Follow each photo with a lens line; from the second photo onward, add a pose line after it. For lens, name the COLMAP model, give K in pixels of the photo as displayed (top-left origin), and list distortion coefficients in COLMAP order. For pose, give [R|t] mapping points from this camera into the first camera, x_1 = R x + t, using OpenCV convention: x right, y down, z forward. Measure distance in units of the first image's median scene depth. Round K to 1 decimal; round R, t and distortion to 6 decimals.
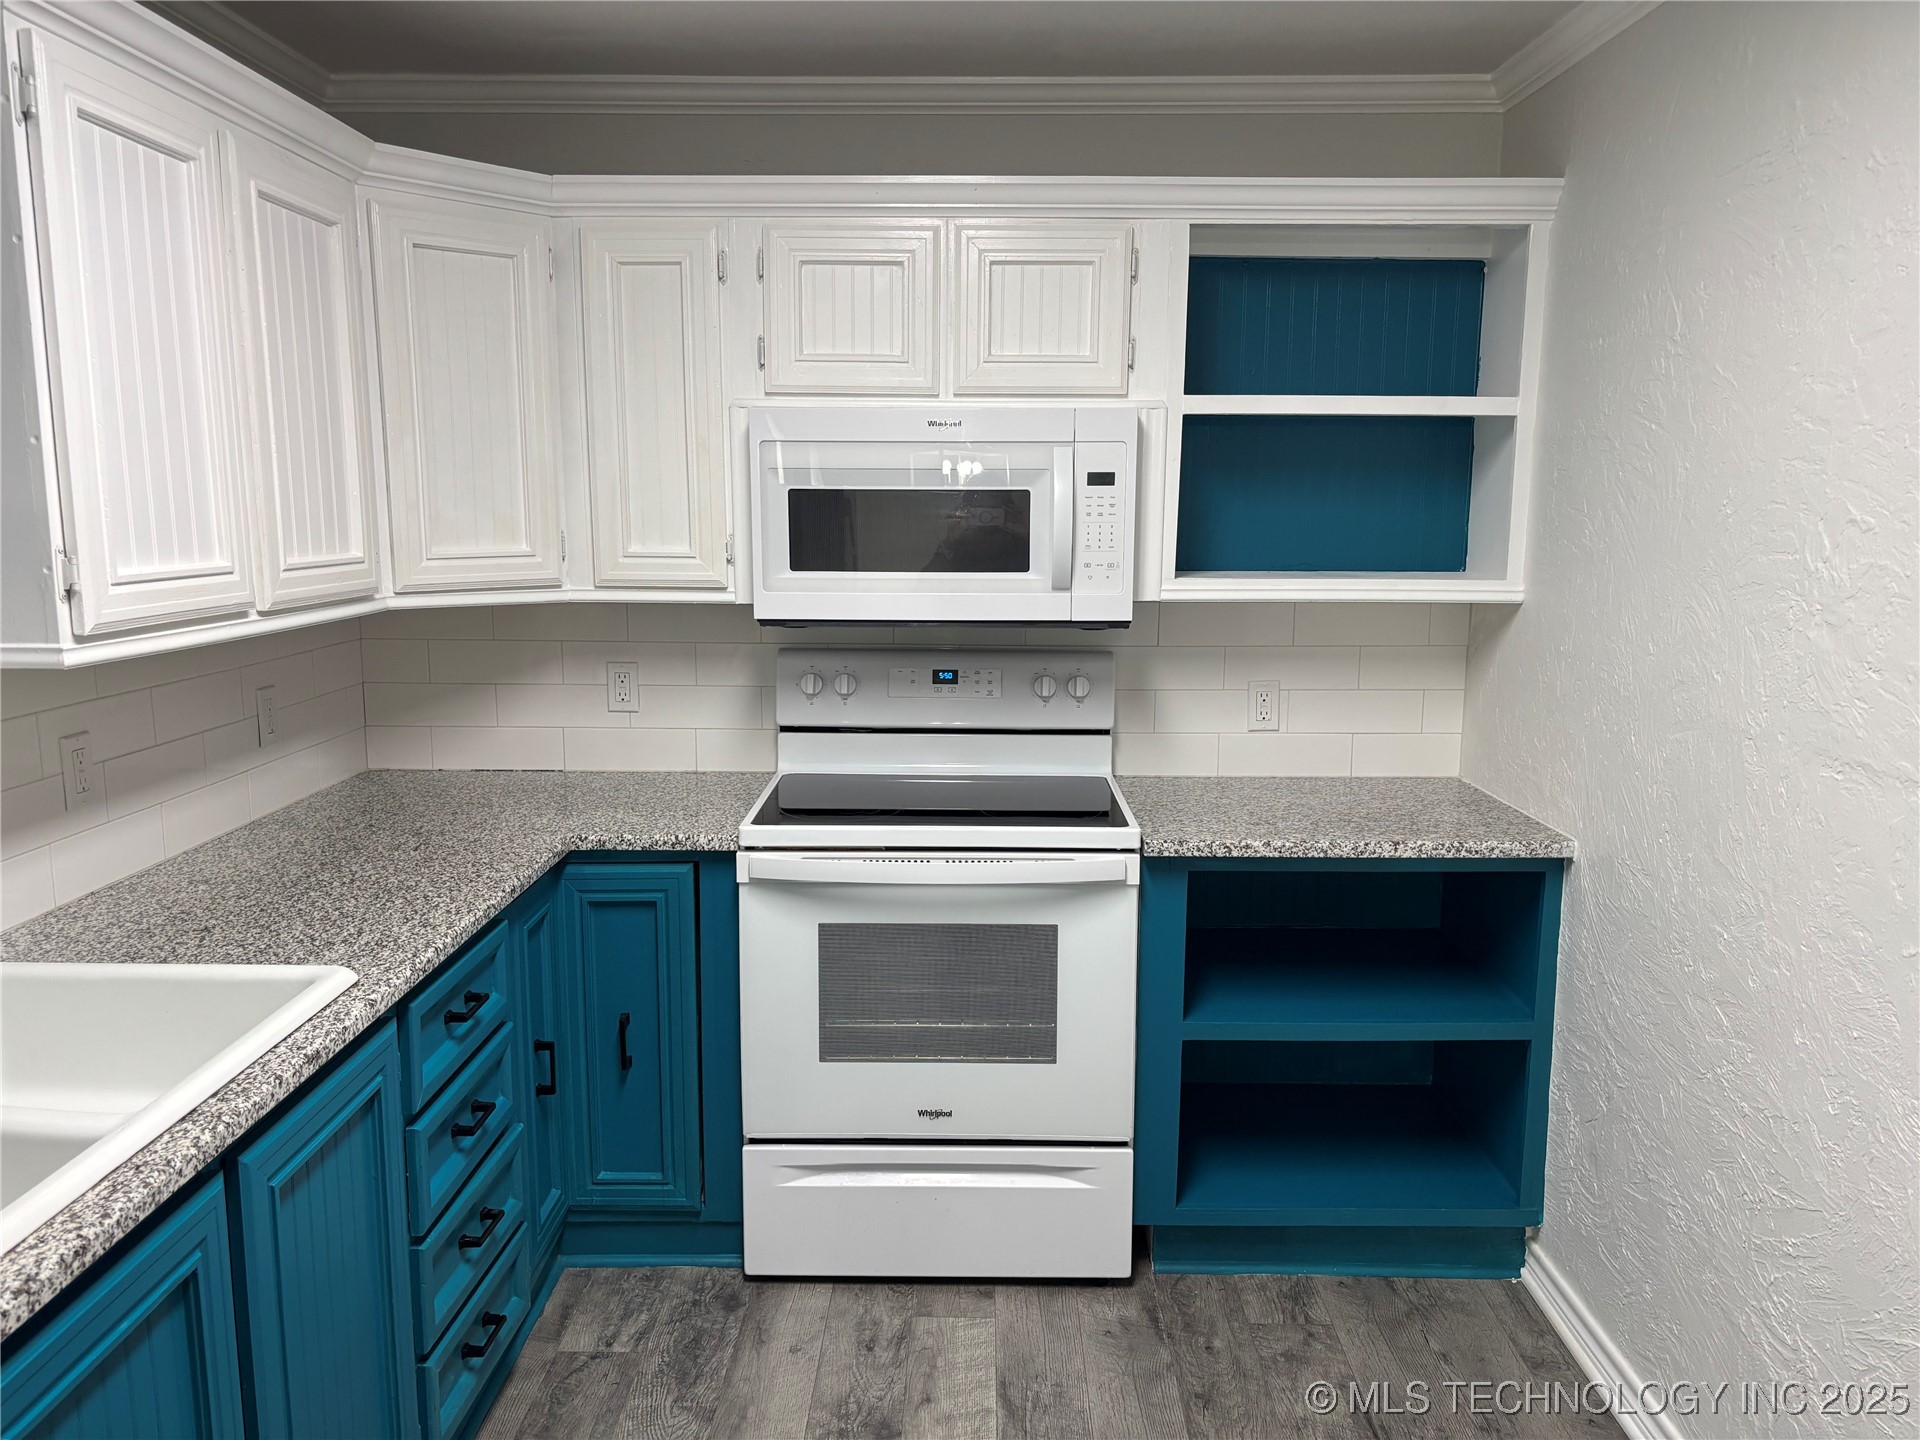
lens RADIAL K [[1443.6, 0, 967.9], [0, 1443.6, 732.3], [0, 0, 1]] dist [0.032520, -0.044256]
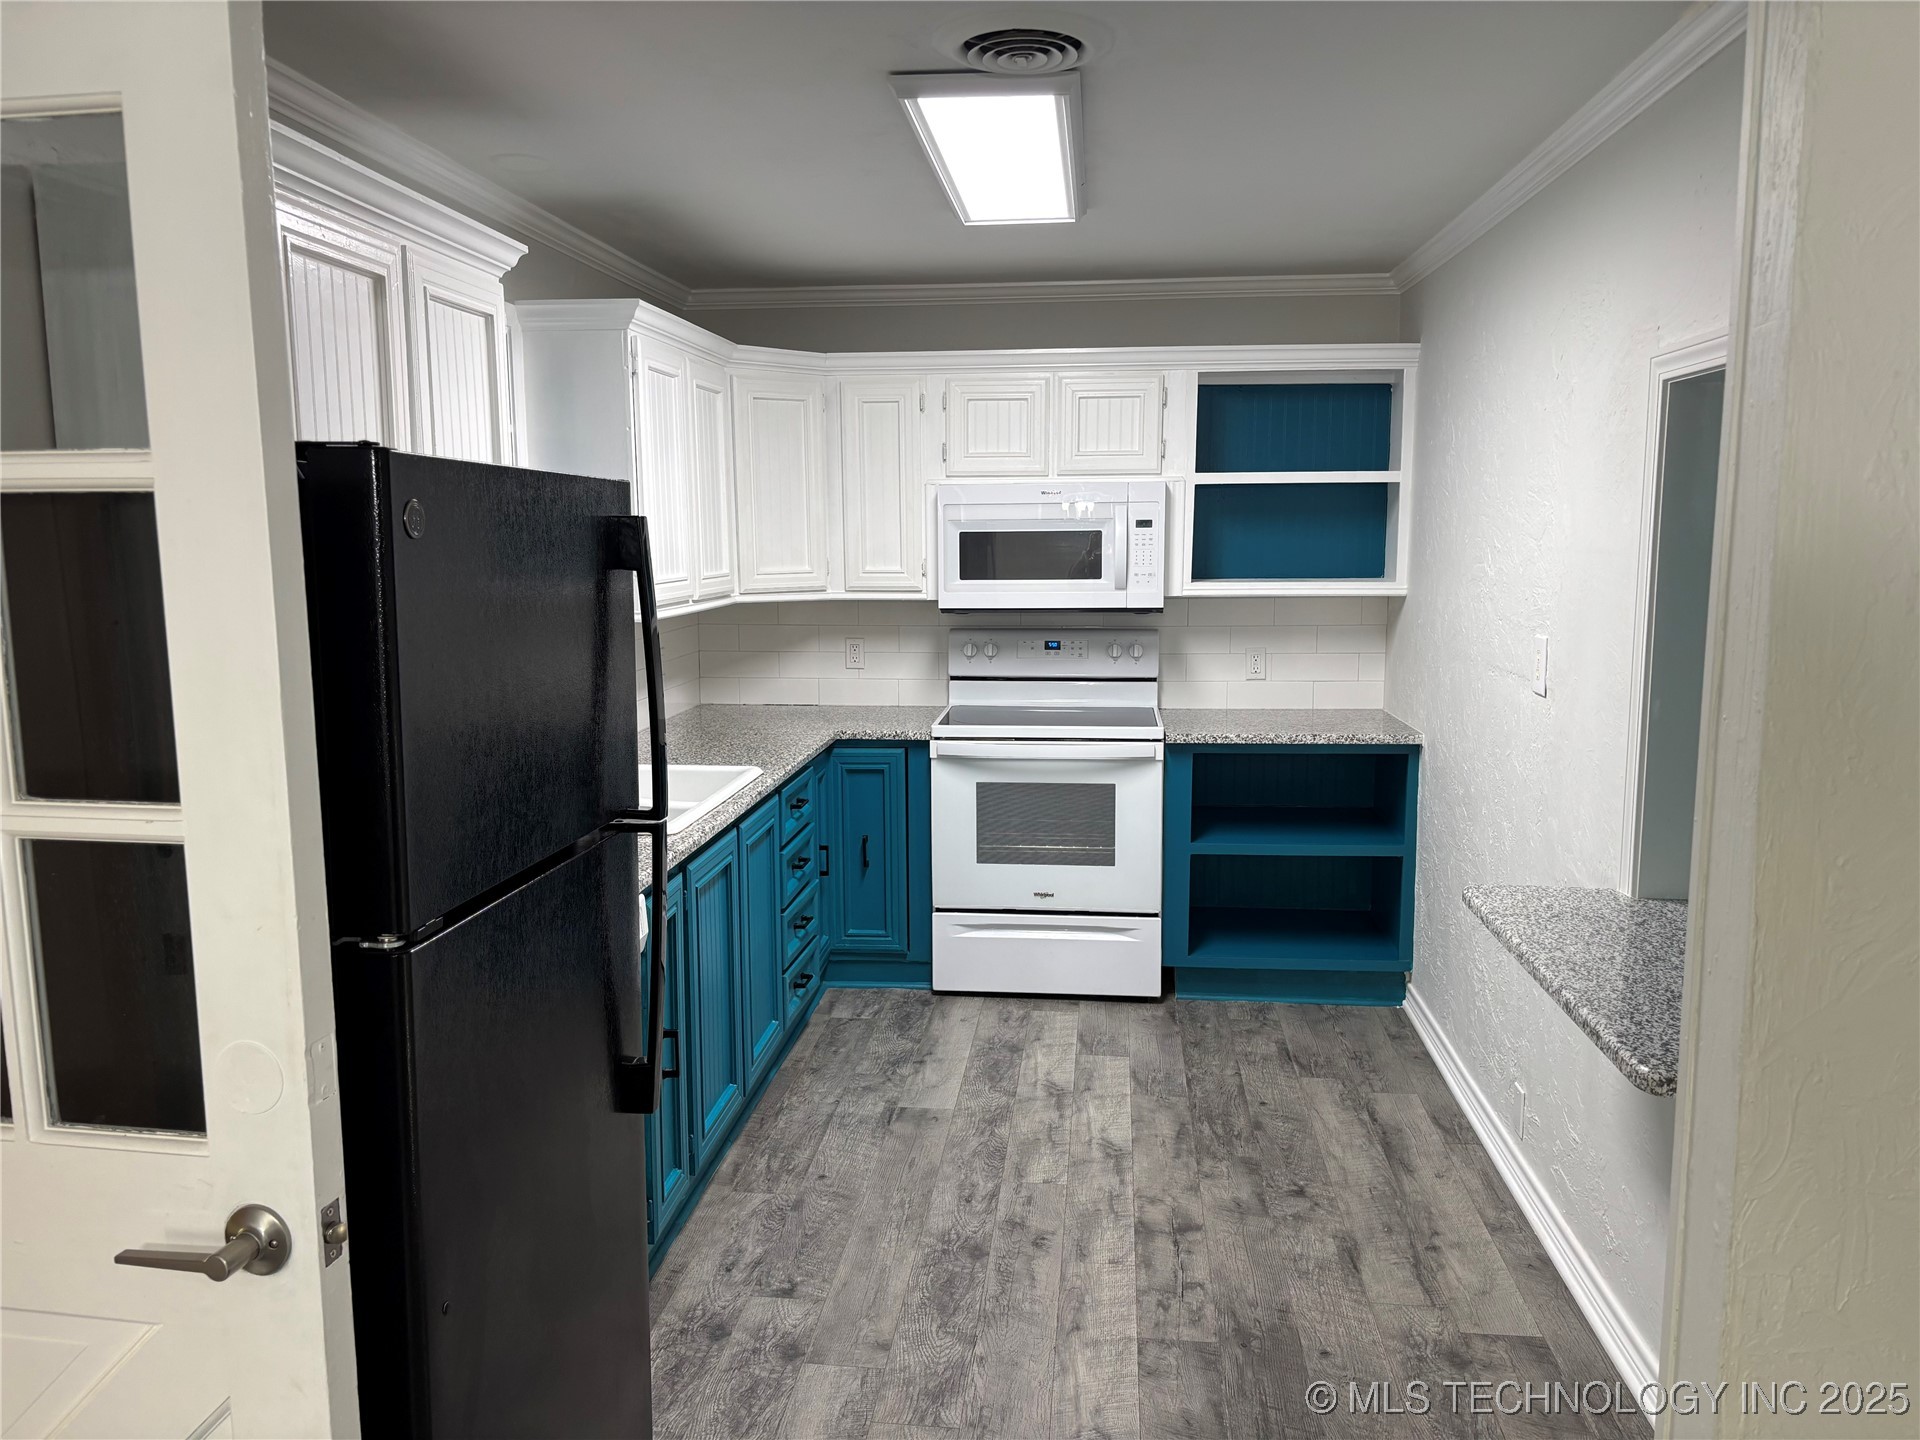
lens RADIAL K [[1440.3, 0, 960.0], [0, 1440.3, 720.0], [0, 0, 1]] dist [0.081759, -0.001227]
pose [[0.995323, 0.002263, -0.096580, 0.041945], [-0.004713, 0.999673, -0.025147, 0.098120], [0.096492, 0.025484, 0.995008, -0.700374]]
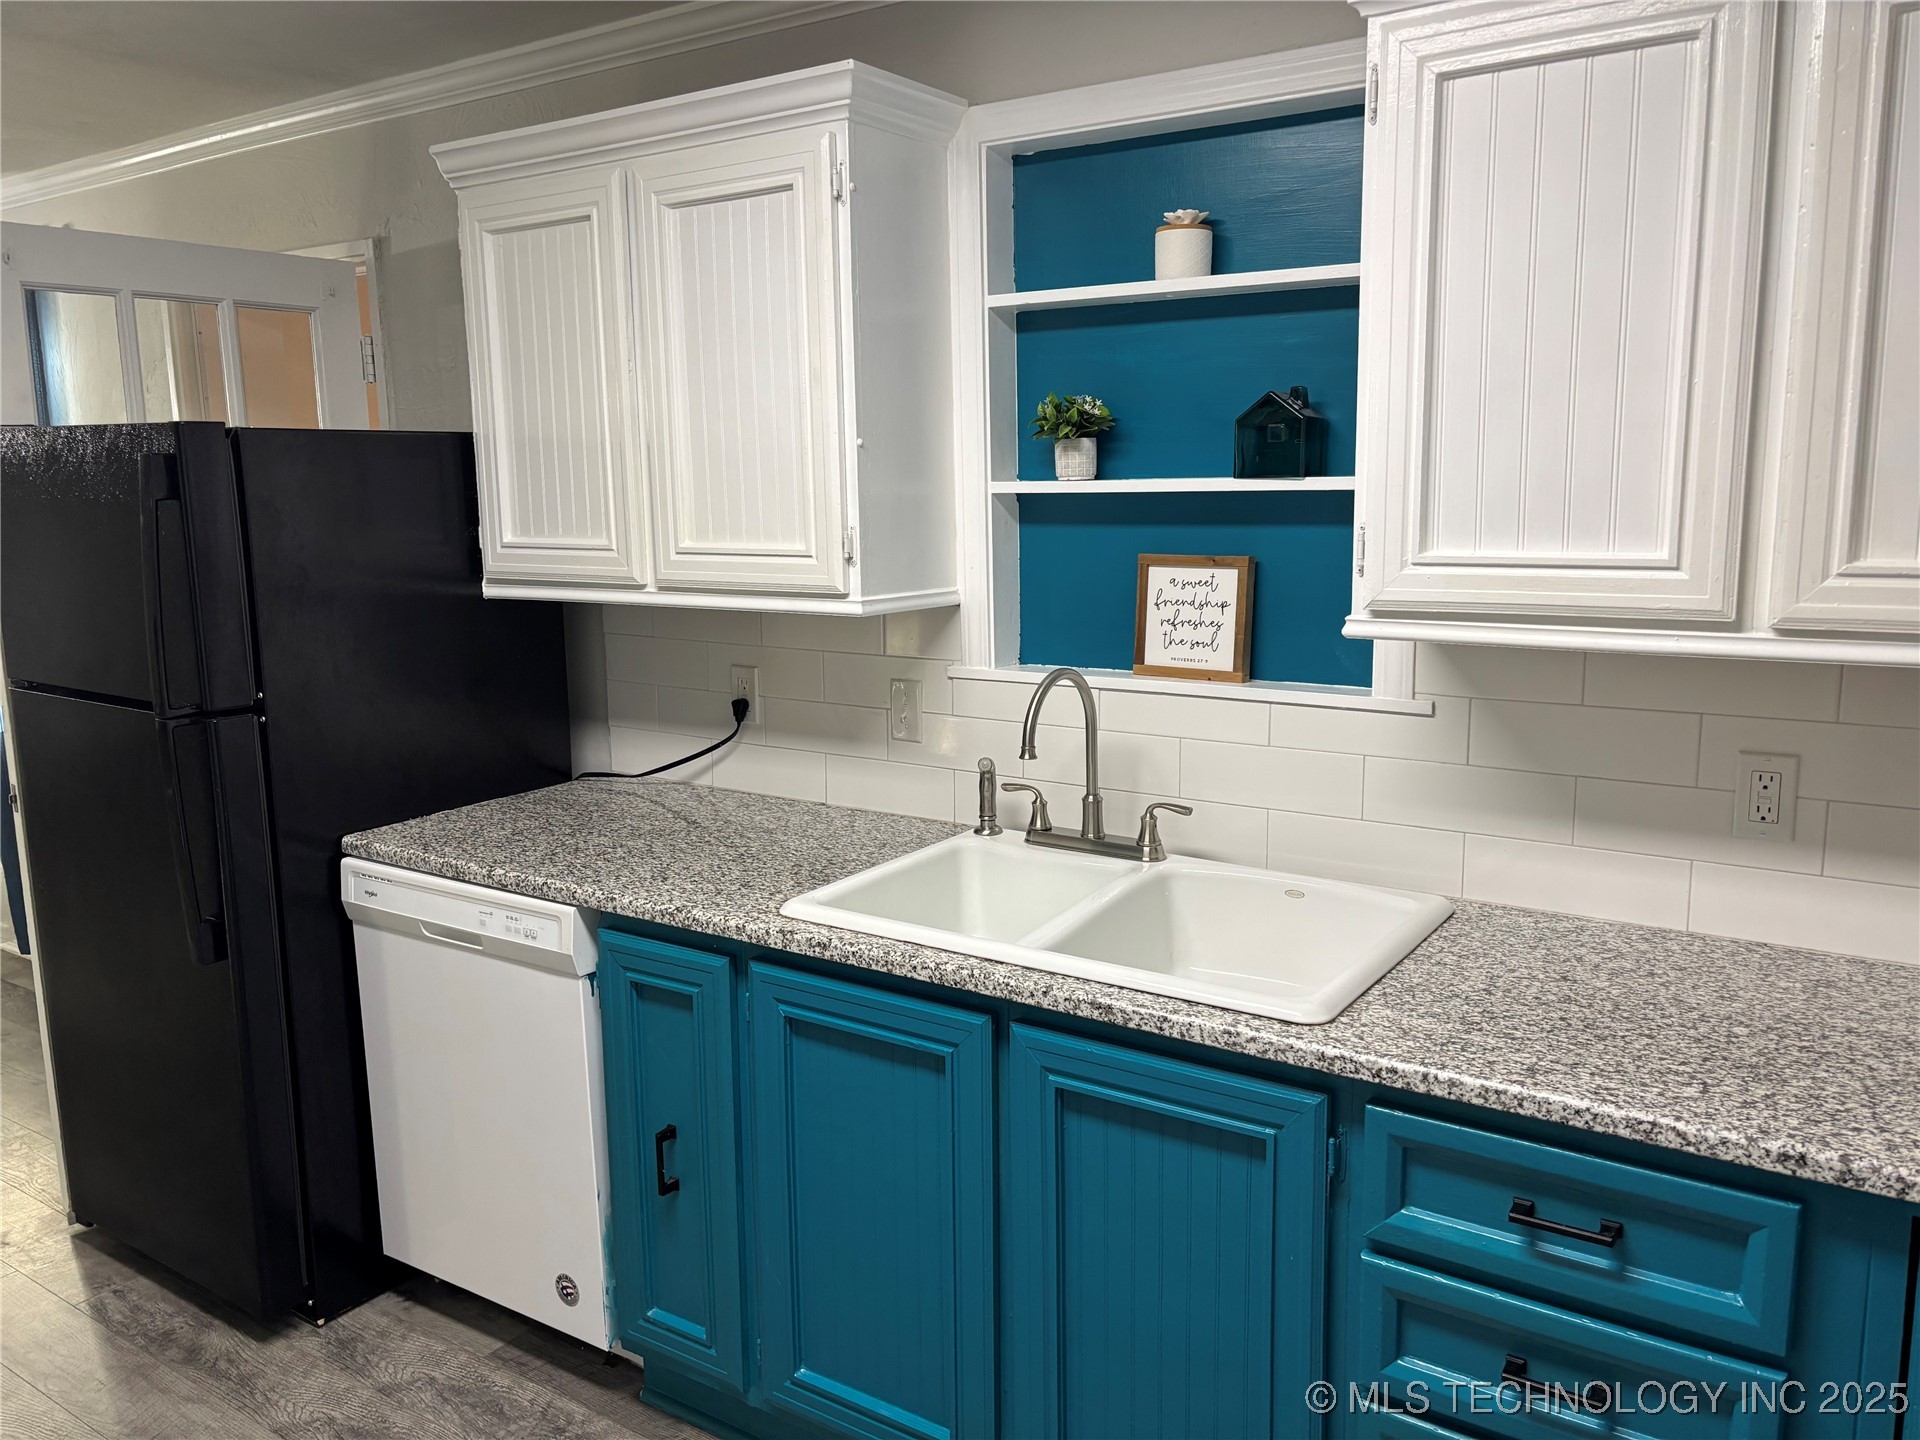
lens RADIAL K [[1478.9, 0, 954.0], [0, 1478.9, 711.6], [0, 0, 1]] dist [0.020626, -0.028164]
pose [[-0.554216, 0.138787, -0.820721, 0.547081], [-0.120833, 0.962142, 0.244299, -0.274988], [0.823555, 0.234565, -0.516465, 1.640715]]
